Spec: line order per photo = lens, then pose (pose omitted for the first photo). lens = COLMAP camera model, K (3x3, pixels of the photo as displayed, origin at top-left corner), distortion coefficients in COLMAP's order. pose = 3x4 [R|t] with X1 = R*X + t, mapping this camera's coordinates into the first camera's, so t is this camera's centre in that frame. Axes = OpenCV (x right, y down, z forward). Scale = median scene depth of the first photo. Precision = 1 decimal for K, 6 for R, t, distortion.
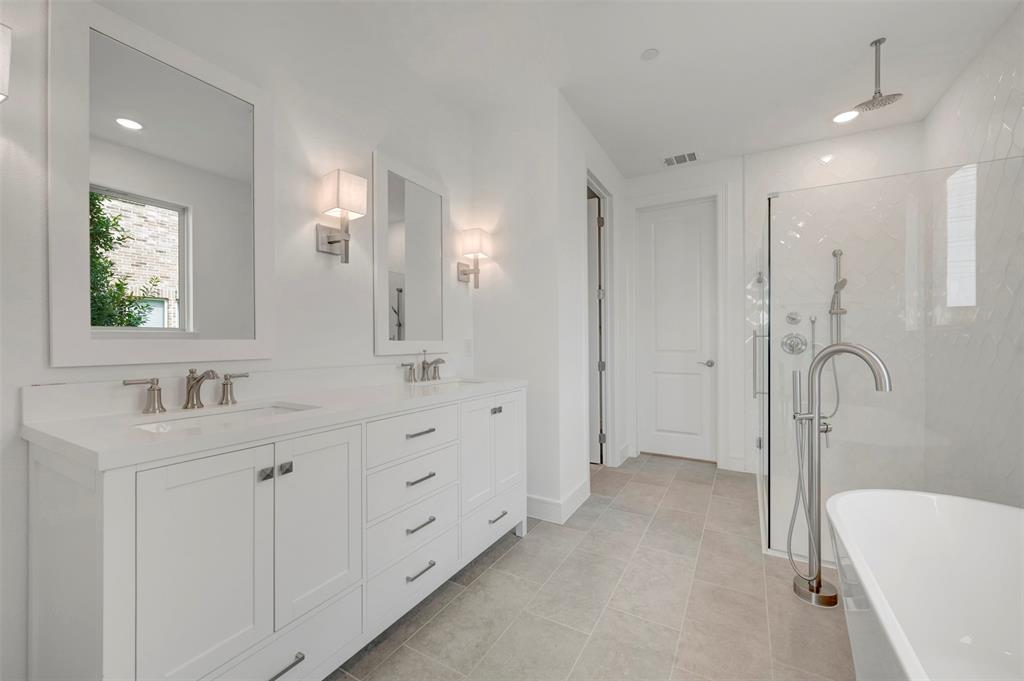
lens RADIAL K [[411.1, 0, 508.0], [0, 411.1, 343.3], [0, 0, 1]] dist [0.000069, -0.000189]
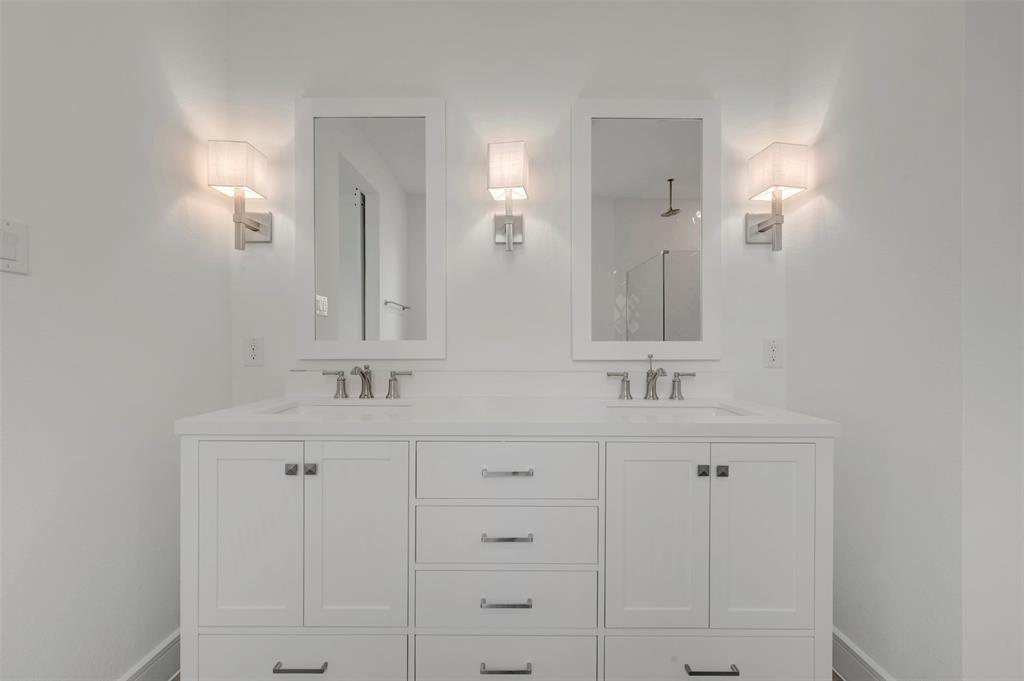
lens RADIAL K [[403.5, 0, 511.4], [0, 403.5, 347.2], [0, 0, 1]] dist [-0.000049, -0.000077]
pose [[0.497973, 0.010673, -0.867127, 0.270340], [-0.005591, 0.999943, 0.009097, -0.001311], [0.867174, 0.000318, 0.498004, 0.463121]]
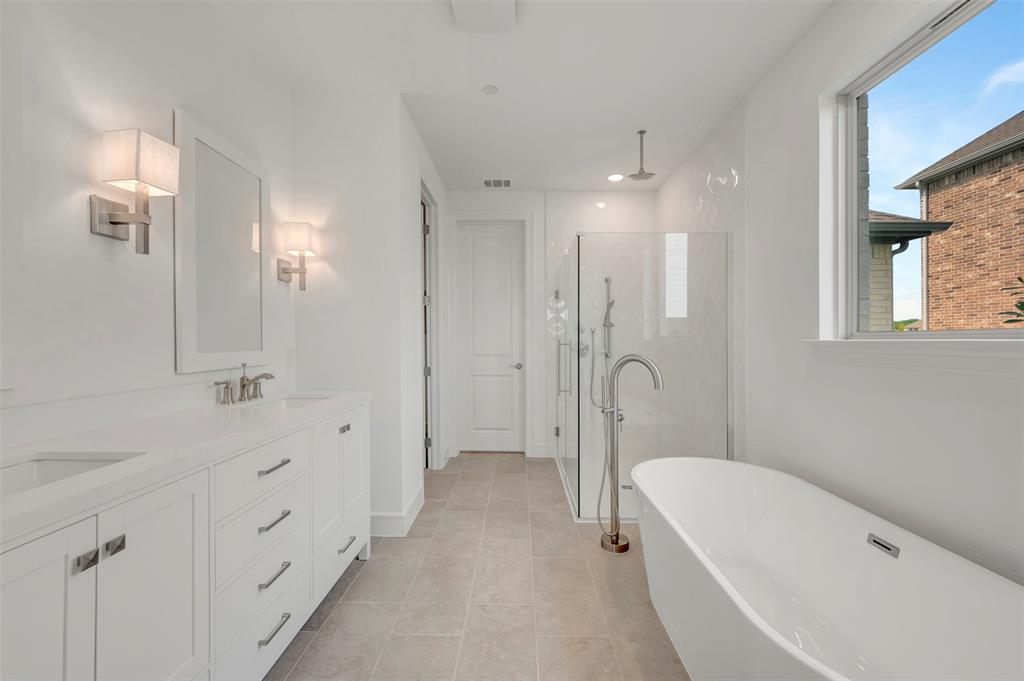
lens RADIAL K [[414.6, 0, 512.0], [0, 414.6, 340.5], [0, 0, 1]] dist [-0.000981, -0.000165]
pose [[0.869898, 0.003681, 0.493218, -0.145144], [-0.002657, 0.999993, -0.002776, -0.028997], [-0.493225, 0.001104, 0.869901, 0.008555]]
